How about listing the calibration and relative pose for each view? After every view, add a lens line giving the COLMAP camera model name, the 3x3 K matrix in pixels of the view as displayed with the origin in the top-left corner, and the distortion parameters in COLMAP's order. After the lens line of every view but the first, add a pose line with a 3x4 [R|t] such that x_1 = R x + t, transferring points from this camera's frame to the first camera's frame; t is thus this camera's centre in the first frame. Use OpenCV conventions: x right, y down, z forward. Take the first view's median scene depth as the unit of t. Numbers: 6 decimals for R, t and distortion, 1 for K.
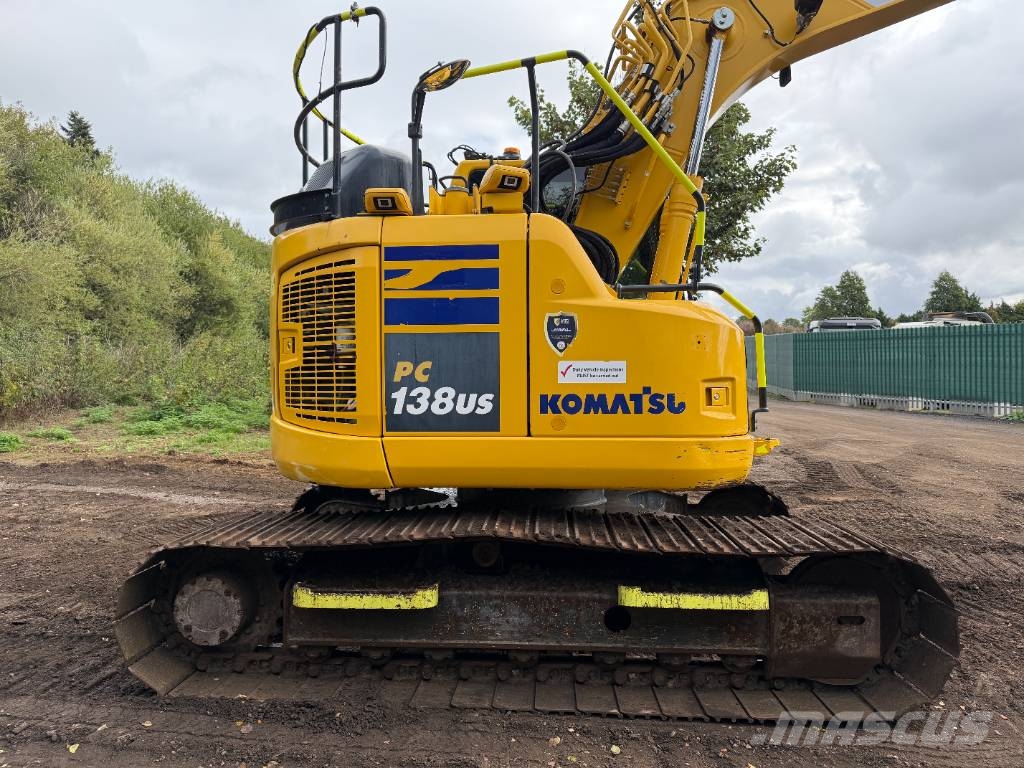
lens RADIAL K [[708.7, 0, 517.9], [0, 708.7, 379.2], [0, 0, 1]] dist [0.166304, -0.292279]
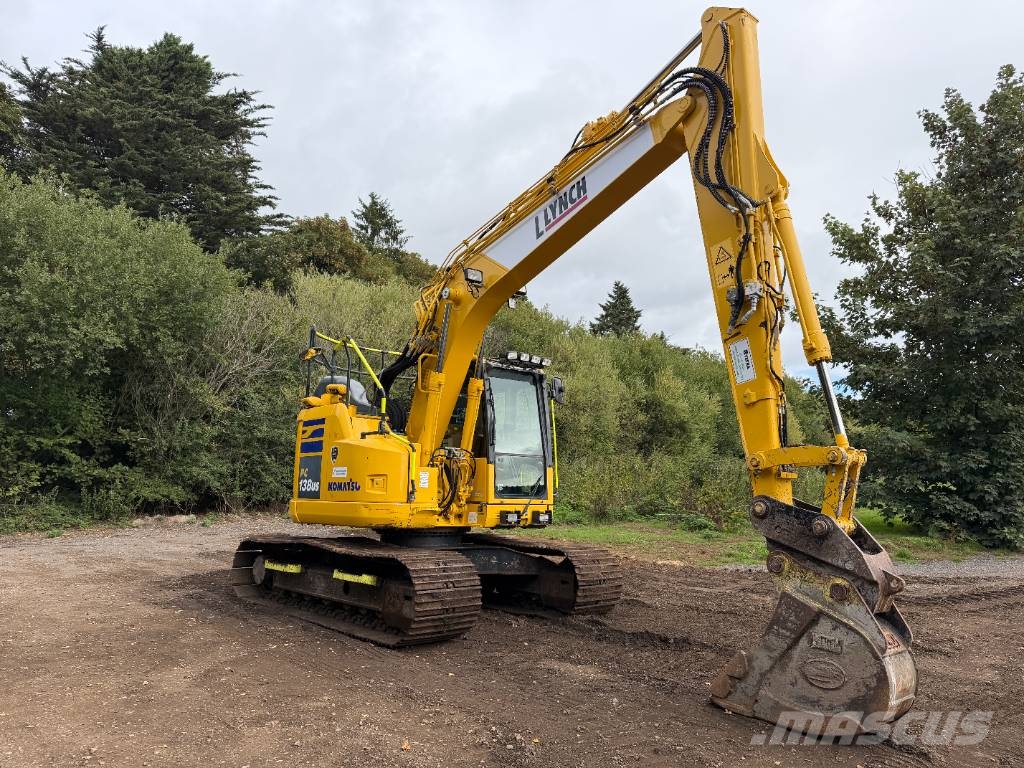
lens RADIAL K [[710.4, 0, 512.0], [0, 710.4, 384.0], [0, 0, 1]] dist [0.111952, -0.140854]
pose [[0.722336, -0.088756, -0.685823, 1.929046], [-0.018104, 0.988963, -0.147054, 0.034418], [0.691306, 0.118638, 0.712756, -0.254558]]
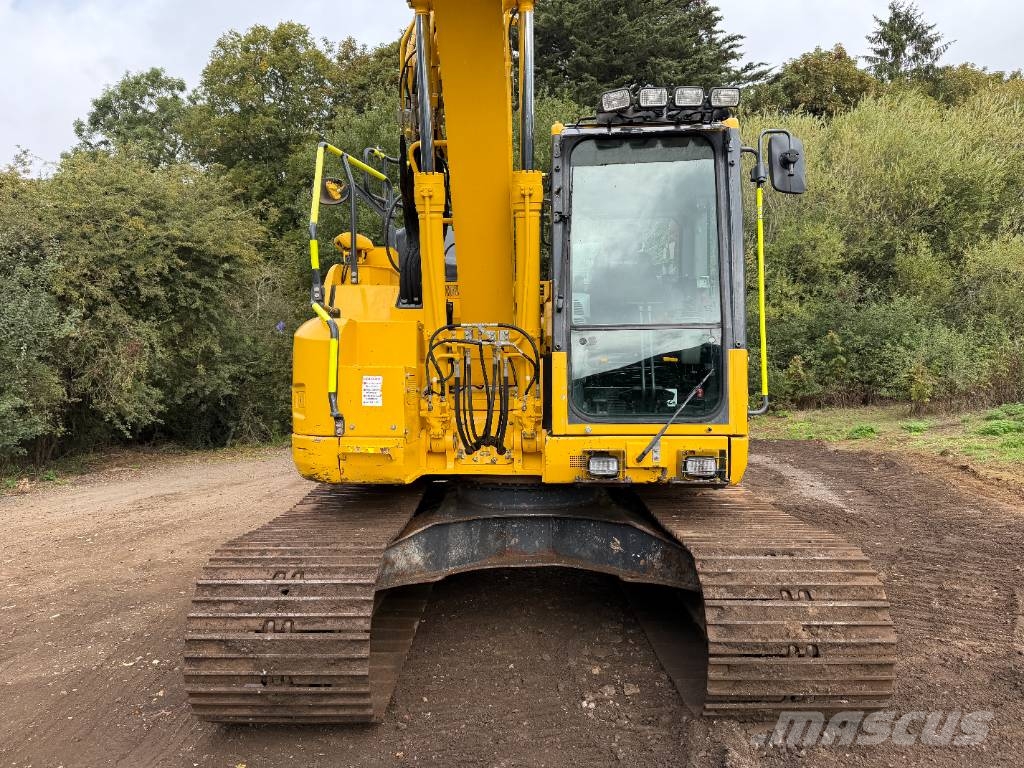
lens RADIAL K [[715.8, 0, 511.3], [0, 715.8, 381.9], [0, 0, 1]] dist [0.055569, -0.059543]
pose [[0.045815, 0.001400, -0.998949, 1.367717], [0.014279, 0.999896, 0.002057, -0.002581], [0.998848, -0.014358, 0.045791, 1.208052]]
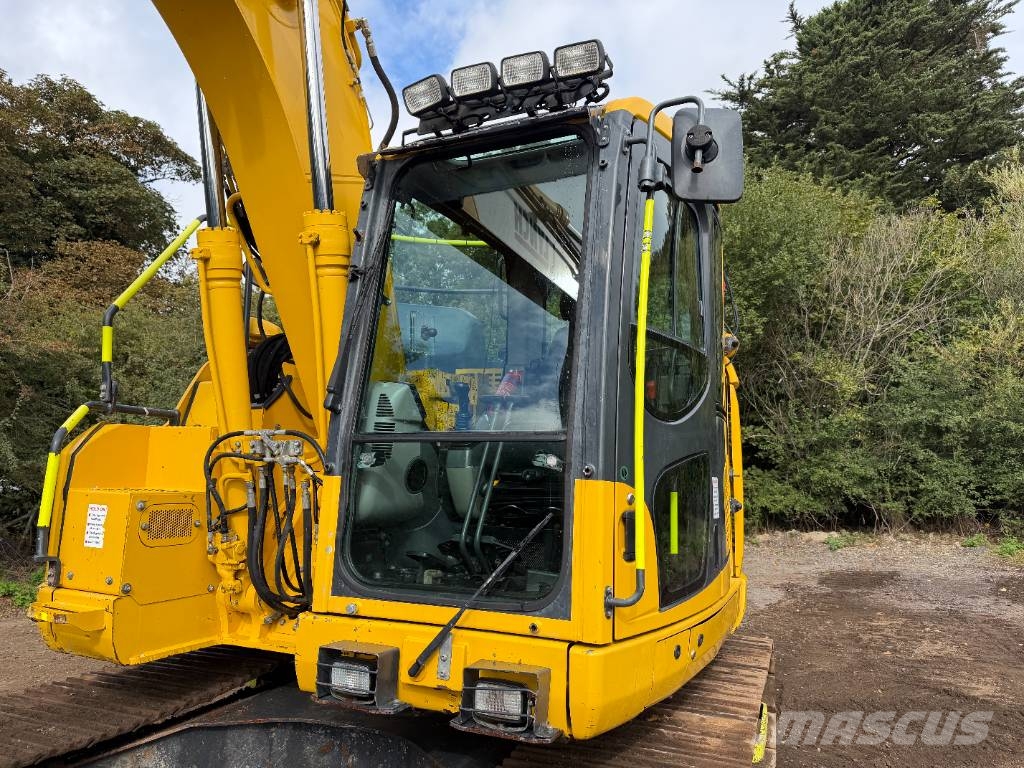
lens RADIAL K [[720.5, 0, 515.0], [0, 720.5, 377.8], [0, 0, 1]] dist [0.040810, -0.034537]
pose [[-0.318645, -0.130575, -0.938837, 0.915073], [-0.009294, 0.990849, -0.134655, -0.045259], [0.947829, -0.034181, -0.316943, 1.709580]]
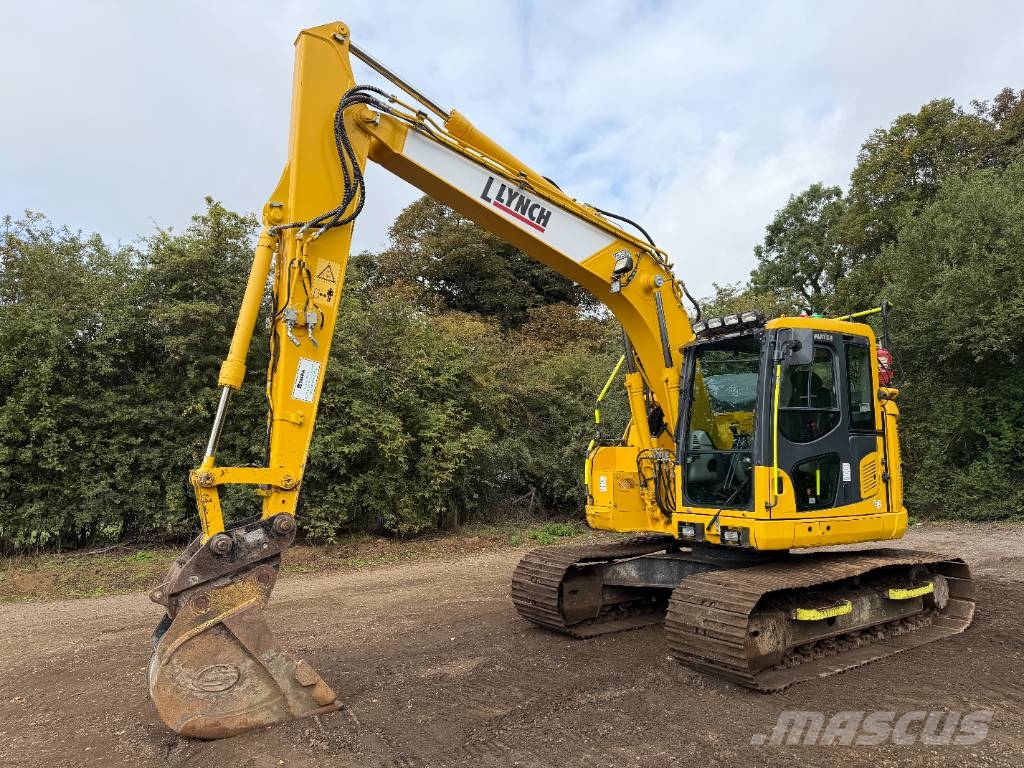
lens RADIAL K [[710.4, 0, 512.0], [0, 710.4, 384.0], [0, 0, 1]] dist [0.111952, -0.140854]
pose [[-0.780344, -0.058702, -0.622590, 1.873022], [0.012906, 0.993861, -0.109883, -0.056087], [0.625218, -0.093782, -0.774795, 2.552434]]
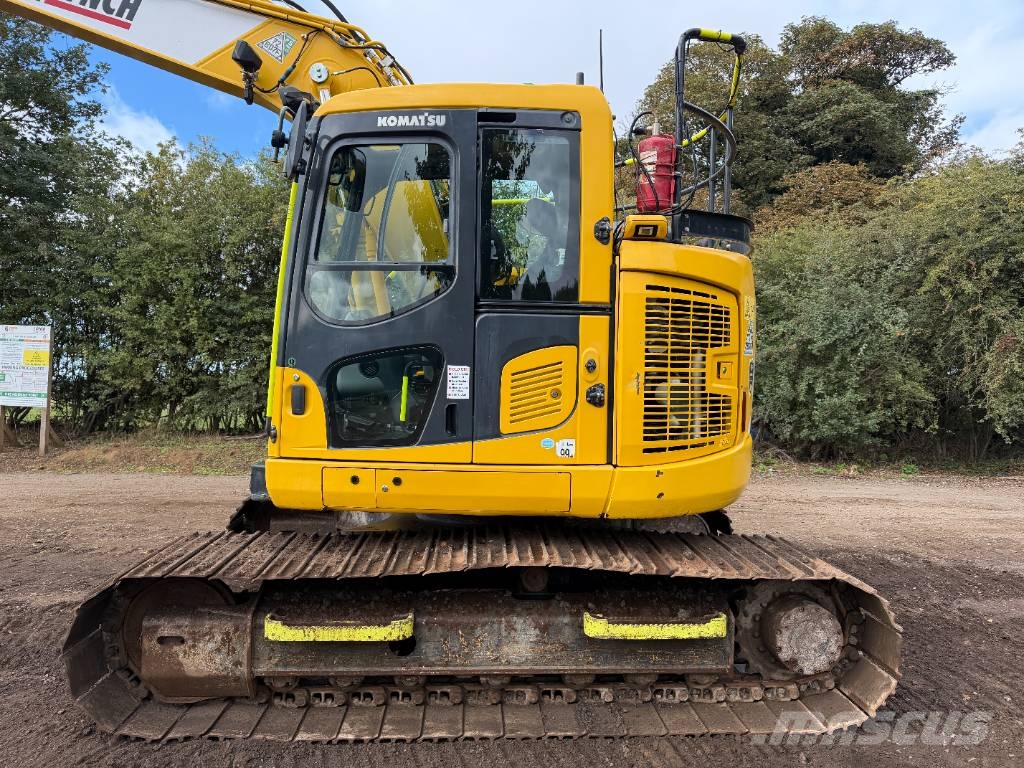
lens RADIAL K [[715.8, 0, 511.3], [0, 715.8, 381.9], [0, 0, 1]] dist [0.055569, -0.059543]
pose [[-0.994754, -0.014003, -0.101329, 0.124664], [-0.015547, 0.999774, 0.014470, -0.039752], [0.101104, 0.015969, -0.994748, 2.591021]]
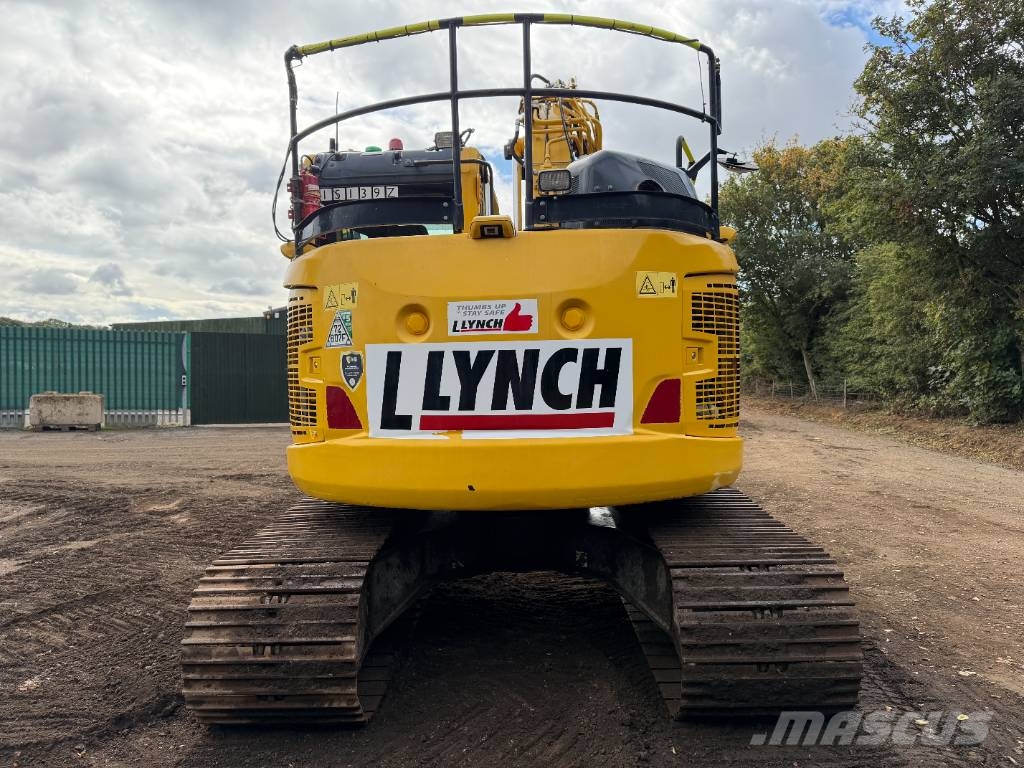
lens RADIAL K [[710.4, 0, 512.0], [0, 710.4, 384.0], [0, 0, 1]] dist [0.111952, -0.140854]
pose [[-0.021412, -0.018498, 0.999600, -1.340639], [0.015632, 0.999700, 0.018835, -0.033332], [-0.999649, 0.016029, -0.021117, 1.341701]]
